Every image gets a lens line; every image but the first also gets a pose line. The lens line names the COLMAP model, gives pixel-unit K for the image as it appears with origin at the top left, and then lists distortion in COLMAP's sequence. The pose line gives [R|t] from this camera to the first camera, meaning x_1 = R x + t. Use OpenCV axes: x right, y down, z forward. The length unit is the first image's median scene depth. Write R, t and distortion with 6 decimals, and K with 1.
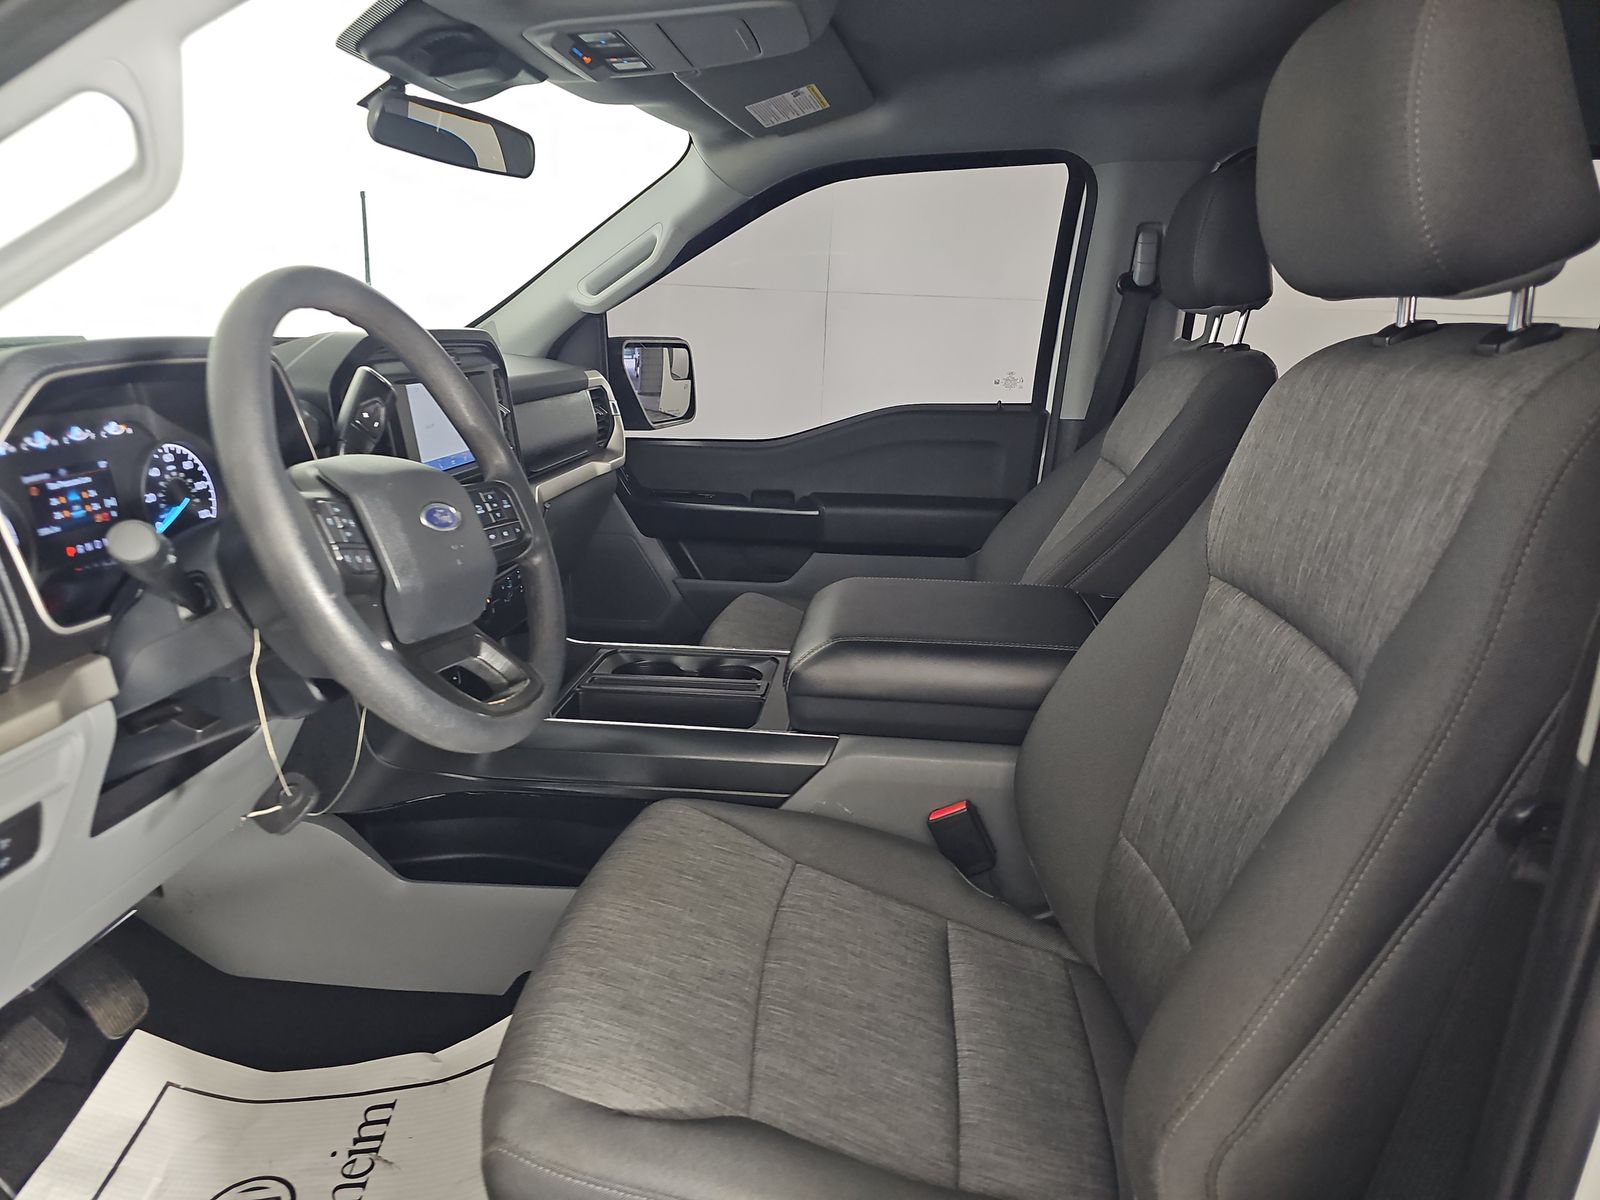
lens RADIAL K [[1092.2, 0, 802.3], [0, 1092.2, 608.3], [0, 0, 1]] dist [0.040344, -0.031946]
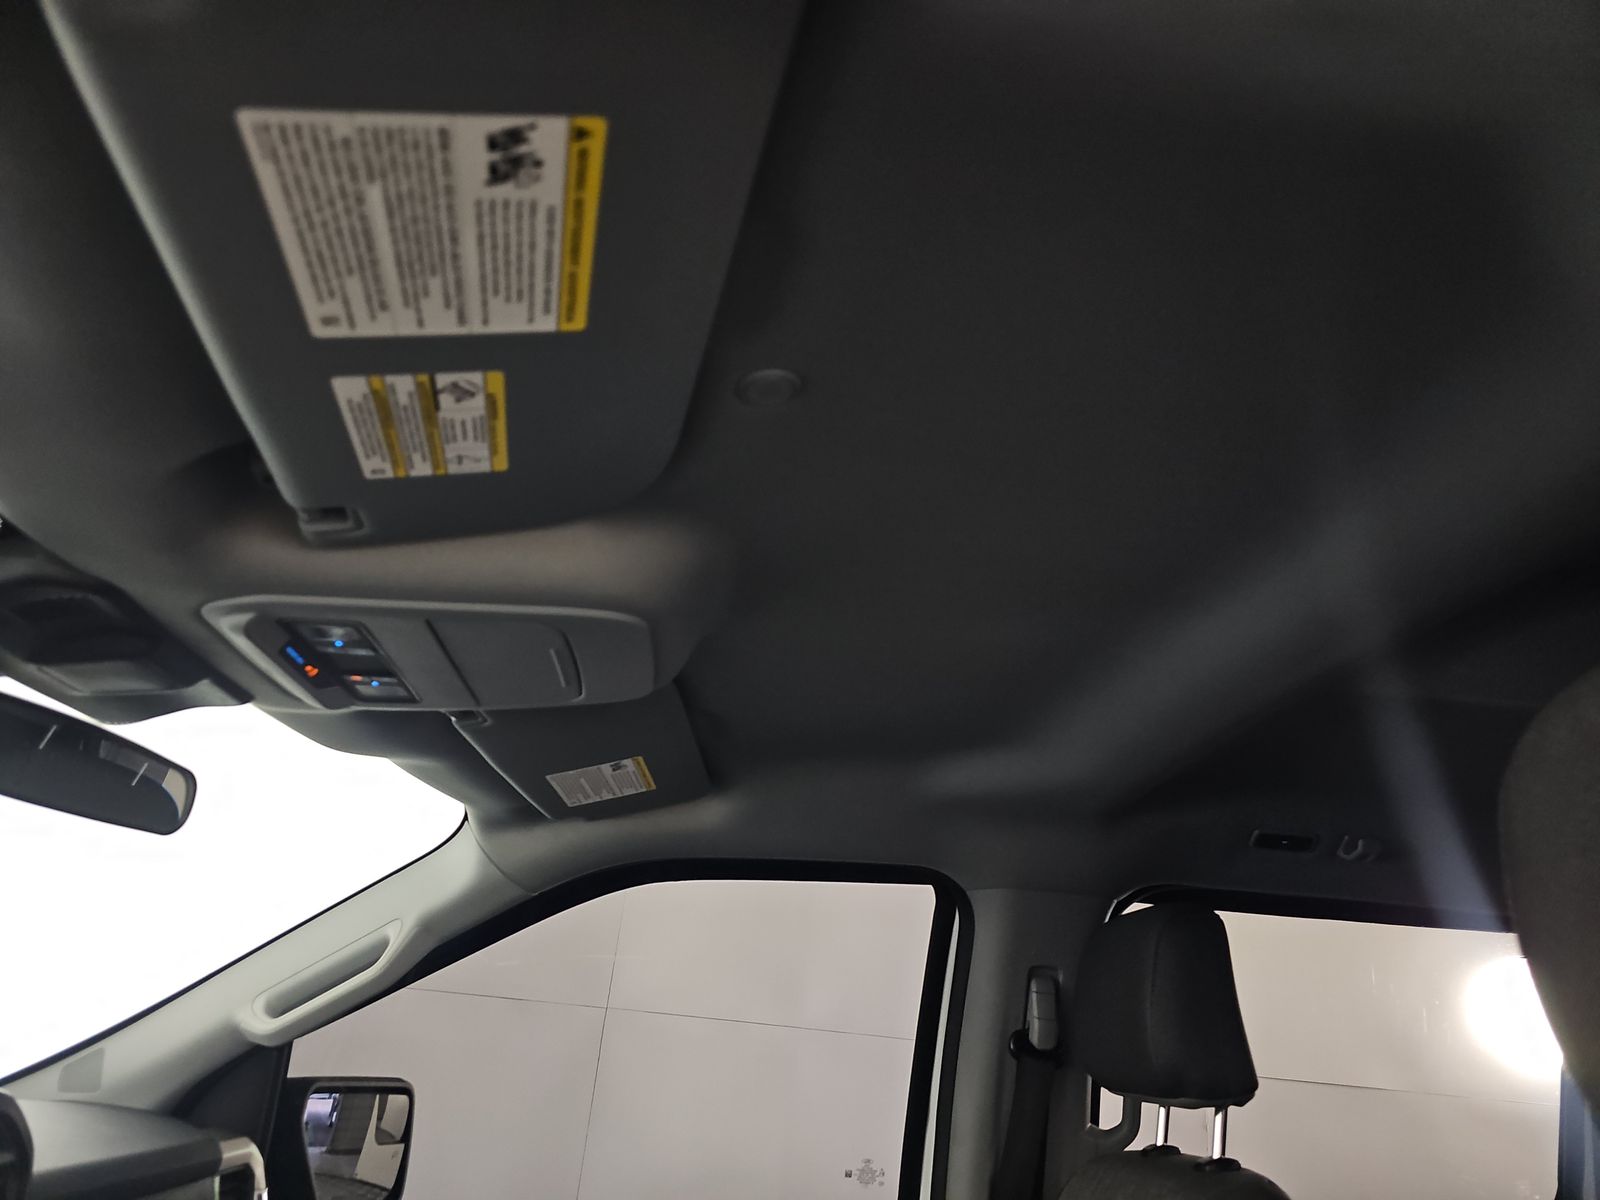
lens RADIAL K [[1092.2, 0, 808.2], [0, 1092.2, 586.4], [0, 0, 1]] dist [0.040344, -0.031946]
pose [[0.978955, 0.124744, 0.161513, -0.012429], [-0.002437, 0.798519, -0.601965, -0.101669], [-0.204063, 0.588903, 0.782018, 0.280310]]
